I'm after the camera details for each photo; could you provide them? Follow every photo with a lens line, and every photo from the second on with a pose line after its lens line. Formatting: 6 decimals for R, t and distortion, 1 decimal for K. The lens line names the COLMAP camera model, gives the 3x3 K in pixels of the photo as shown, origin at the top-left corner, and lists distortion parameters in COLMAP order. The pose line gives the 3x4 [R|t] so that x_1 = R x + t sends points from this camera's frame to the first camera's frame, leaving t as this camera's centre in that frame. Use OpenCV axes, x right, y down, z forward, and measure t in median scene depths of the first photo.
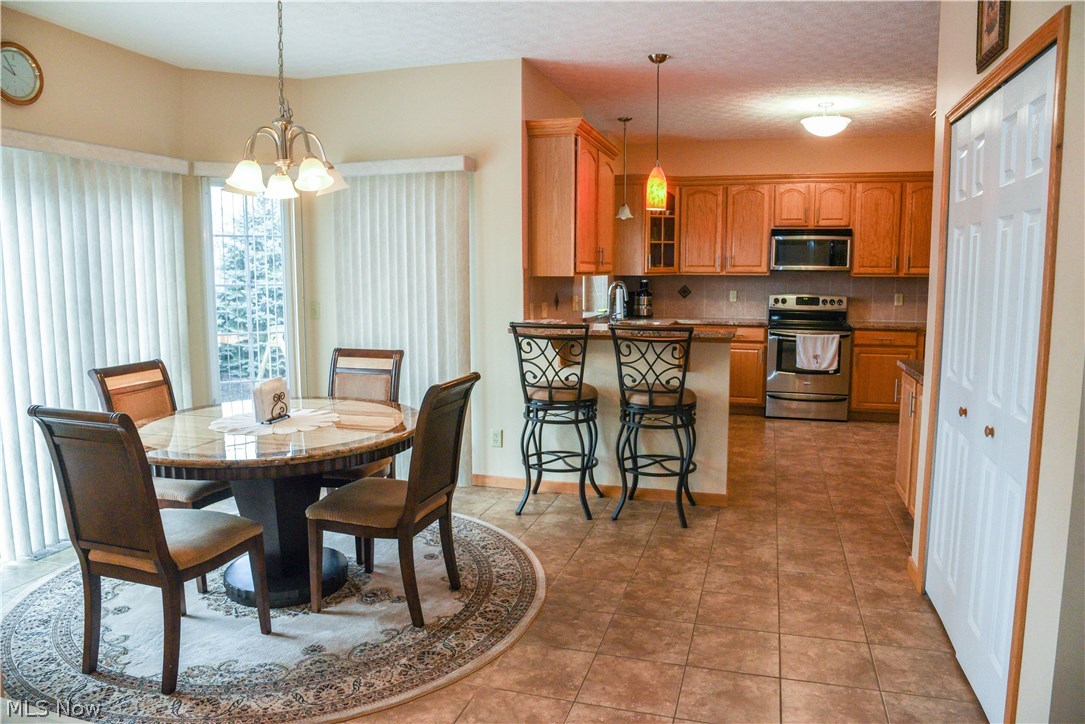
lens RADIAL K [[748.8, 0, 544.9], [0, 748.8, 356.1], [0, 0, 1]] dist [-0.098130, 0.045343]
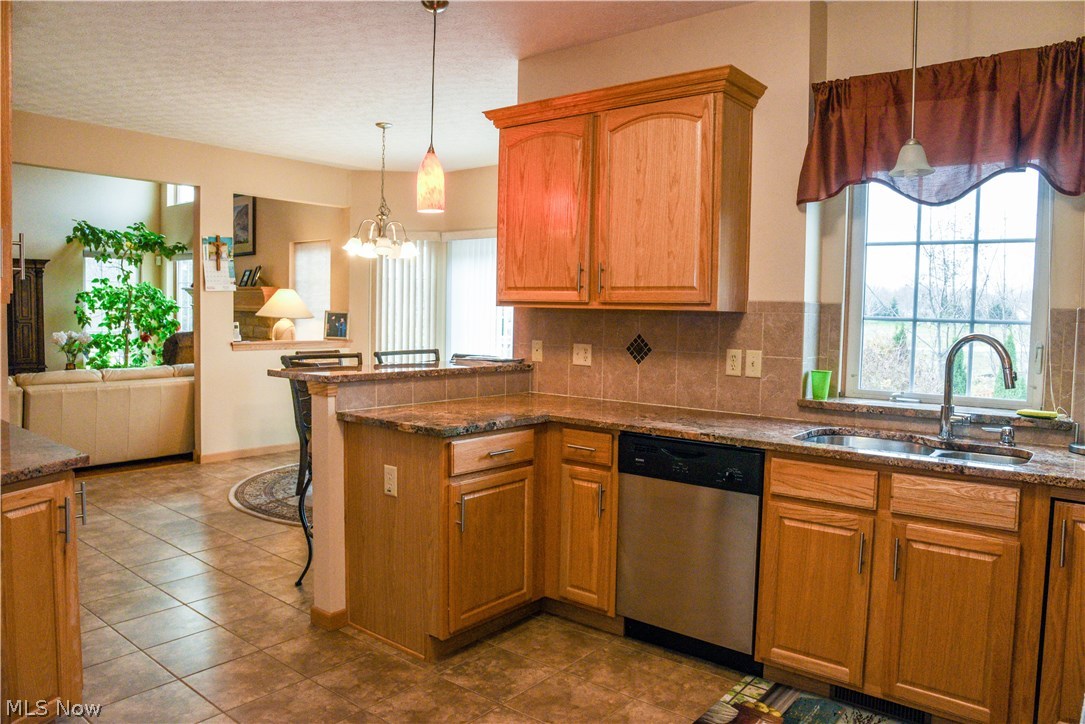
lens RADIAL K [[745.9, 0, 534.9], [0, 745.9, 367.0], [0, 0, 1]] dist [-0.049907, -0.005856]
pose [[-0.397186, 0.061448, -0.915679, 0.553905], [-0.123058, 0.985180, 0.119489, -0.104953], [0.909450, 0.160141, -0.383738, 0.992065]]
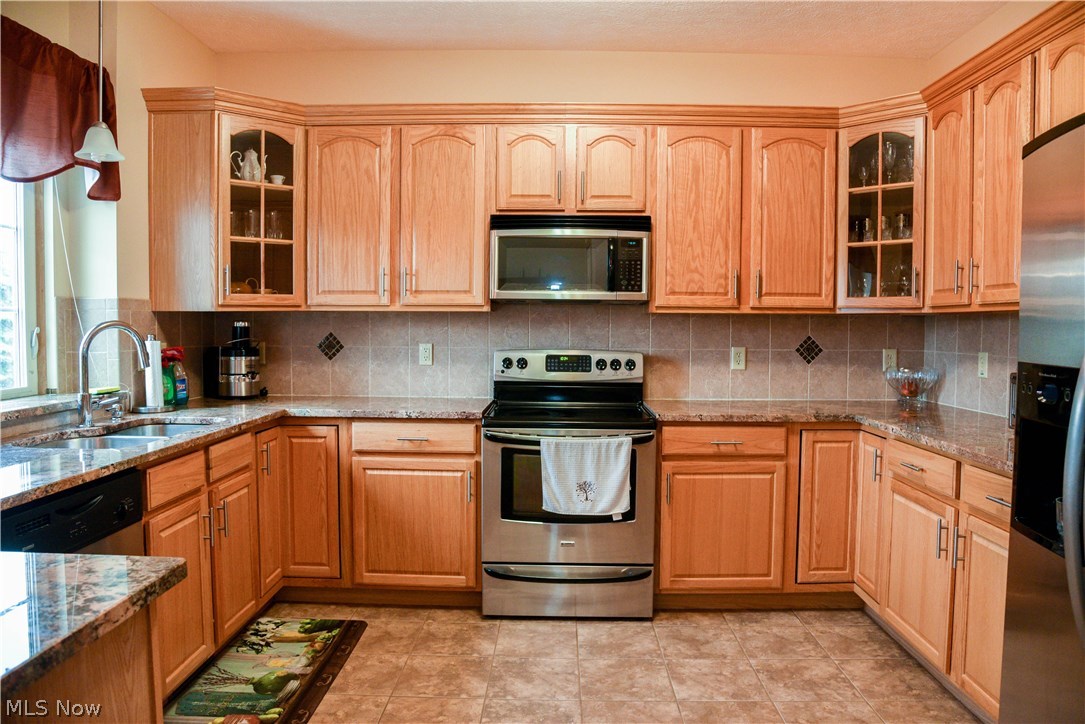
lens RADIAL K [[748.8, 0, 543.9], [0, 748.8, 359.6], [0, 0, 1]] dist [-0.098130, 0.045343]
pose [[0.964352, -0.007446, 0.264517, 0.218301], [0.024895, 0.997724, -0.062673, -0.048289], [-0.263448, 0.067024, 0.962342, 0.550194]]
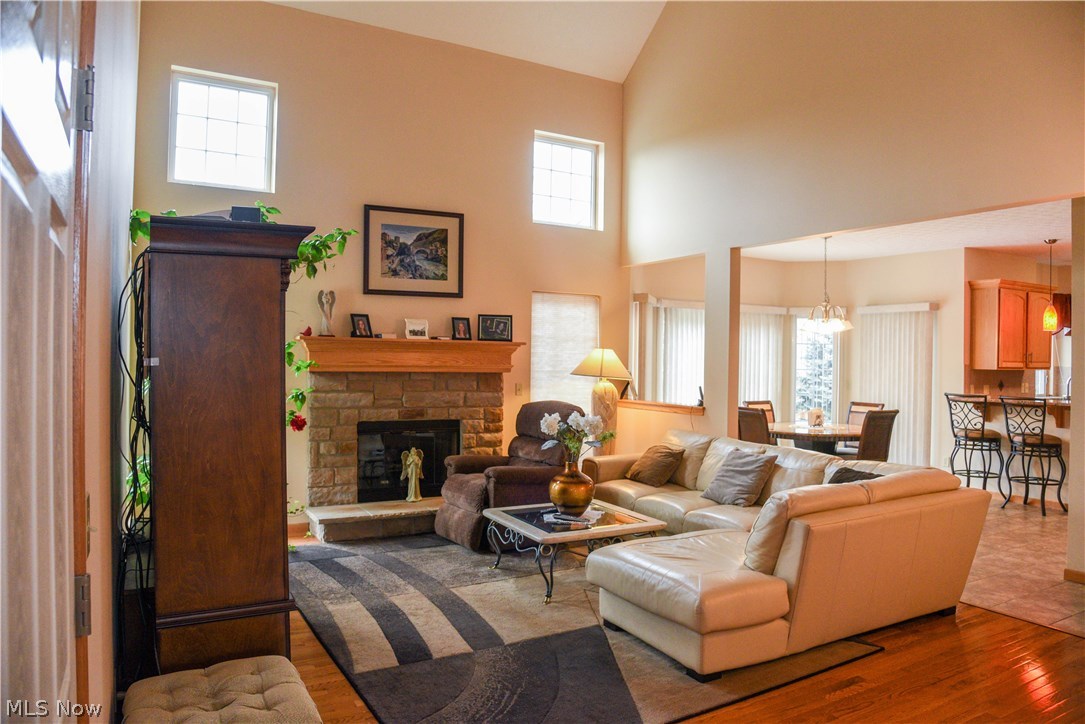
lens RADIAL K [[748.8, 0, 543.9], [0, 748.8, 361.7], [0, 0, 1]] dist [-0.098130, 0.045343]
pose [[0.728831, 0.016160, -0.684503, 0.306737], [-0.092420, 0.992894, -0.074964, 0.069770], [0.678427, 0.117898, 0.725146, -0.663804]]
